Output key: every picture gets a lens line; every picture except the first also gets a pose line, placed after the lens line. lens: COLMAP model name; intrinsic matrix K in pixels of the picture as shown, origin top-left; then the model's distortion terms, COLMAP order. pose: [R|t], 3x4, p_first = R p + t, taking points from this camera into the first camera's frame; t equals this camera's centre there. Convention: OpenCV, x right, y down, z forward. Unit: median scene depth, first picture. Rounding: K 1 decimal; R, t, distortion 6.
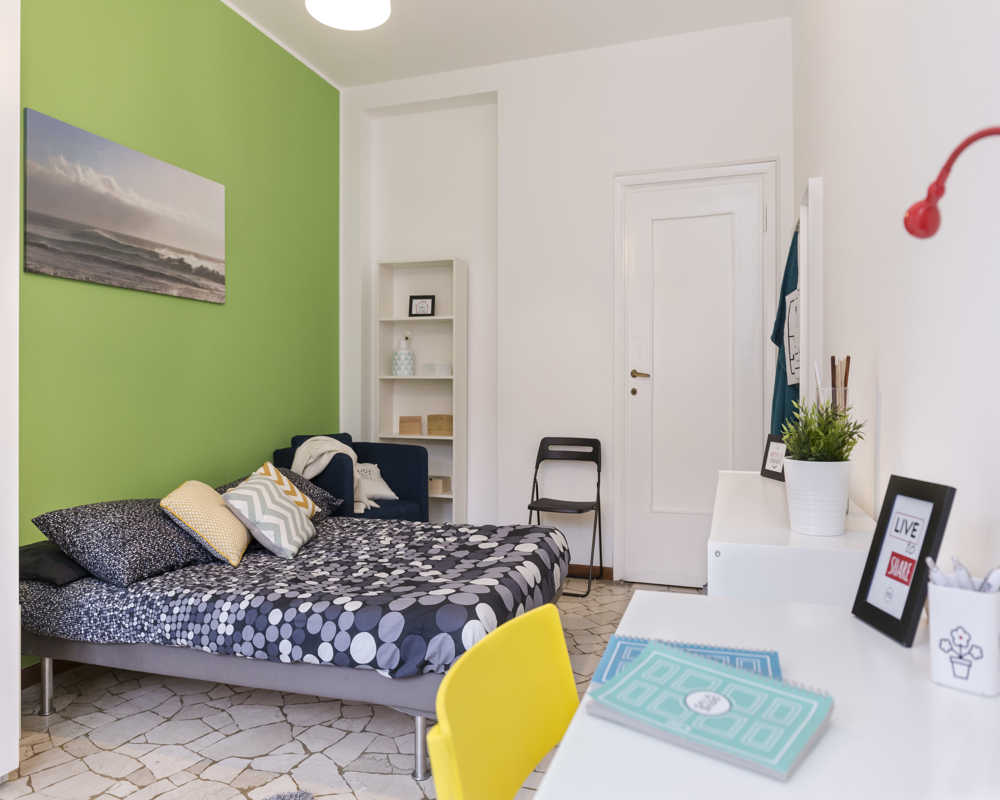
lens RADIAL K [[717.9, 0, 500.3], [0, 717.9, 376.3], [0, 0, 1]] dist [0.052401, 0.002385]
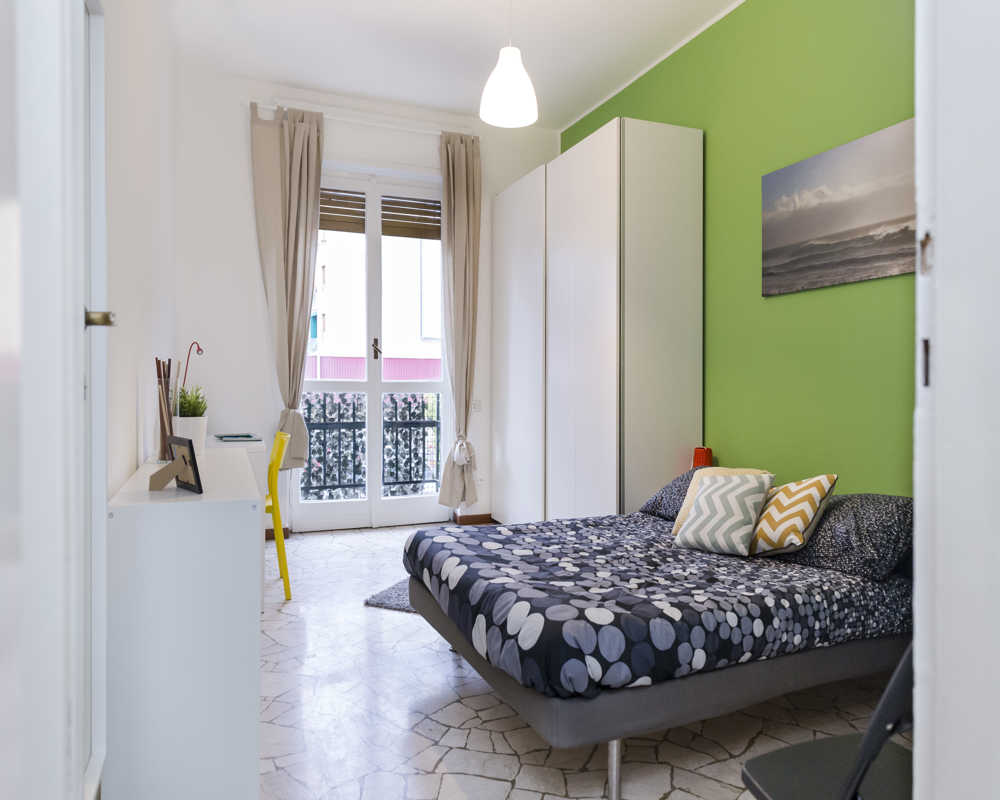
lens RADIAL K [[717.9, 0, 500.3], [0, 717.9, 376.3], [0, 0, 1]] dist [0.052401, 0.002385]
pose [[-0.758140, -0.014047, -0.651940, 0.566949], [0.006543, 0.999554, -0.029146, 0.037907], [0.652059, -0.026362, -0.757710, 1.626090]]
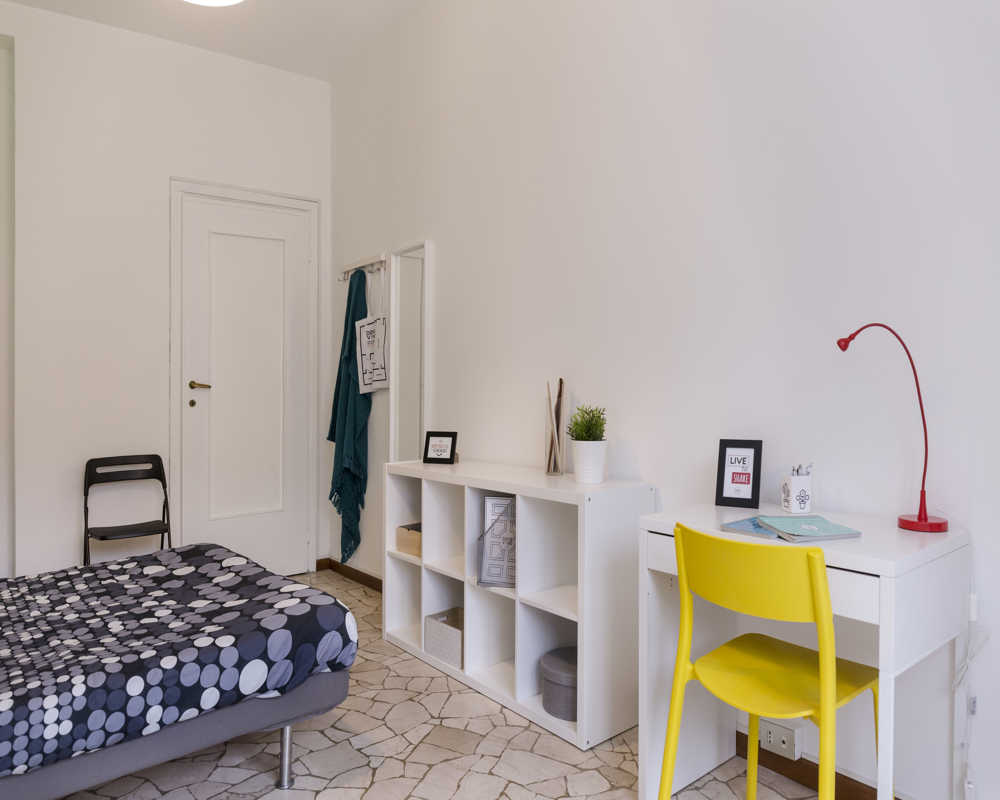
lens RADIAL K [[701.1, 0, 501.0], [0, 701.1, 412.9], [0, 0, 1]] dist [0.065842, -0.003970]
pose [[0.553242, -0.044616, 0.831825, -0.692464], [0.007652, 0.998795, 0.048483, -0.016718], [-0.832985, -0.020458, 0.552917, 0.185319]]
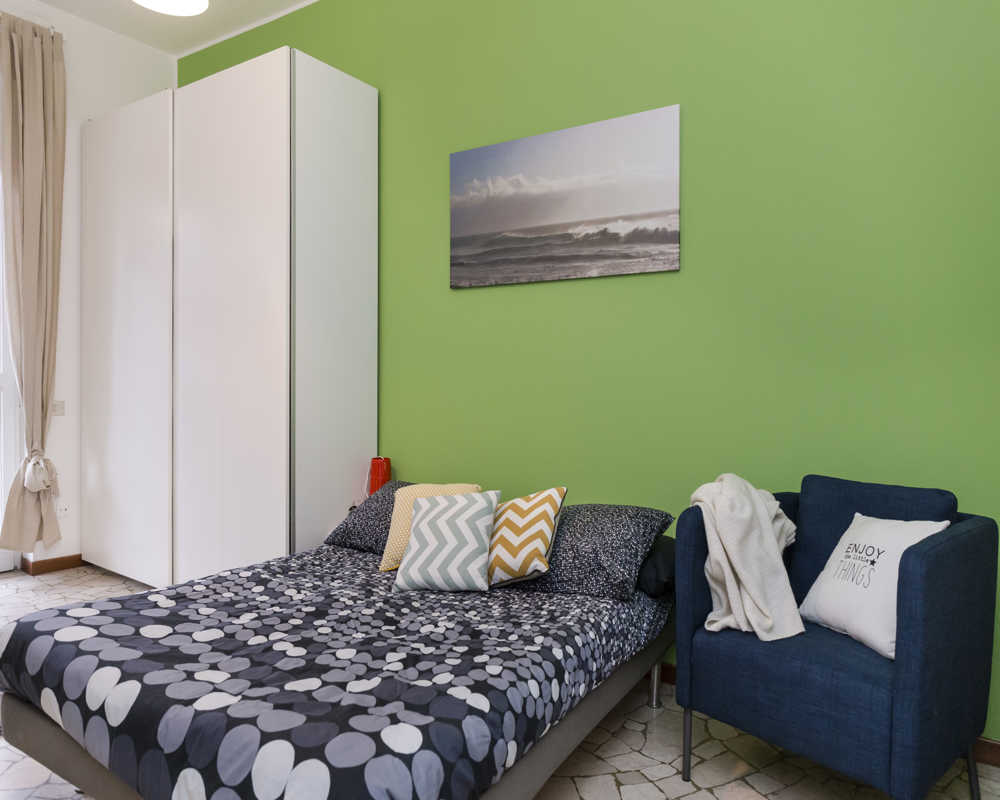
lens RADIAL K [[732.6, 0, 525.6], [0, 732.6, 403.7], [0, 0, 1]] dist [-0.010886, -0.048413]
pose [[-0.264990, 0.017676, -0.964089, 0.478292], [0.002309, 0.999841, 0.017697, 0.025844], [0.964248, 0.002463, -0.264989, 1.387015]]
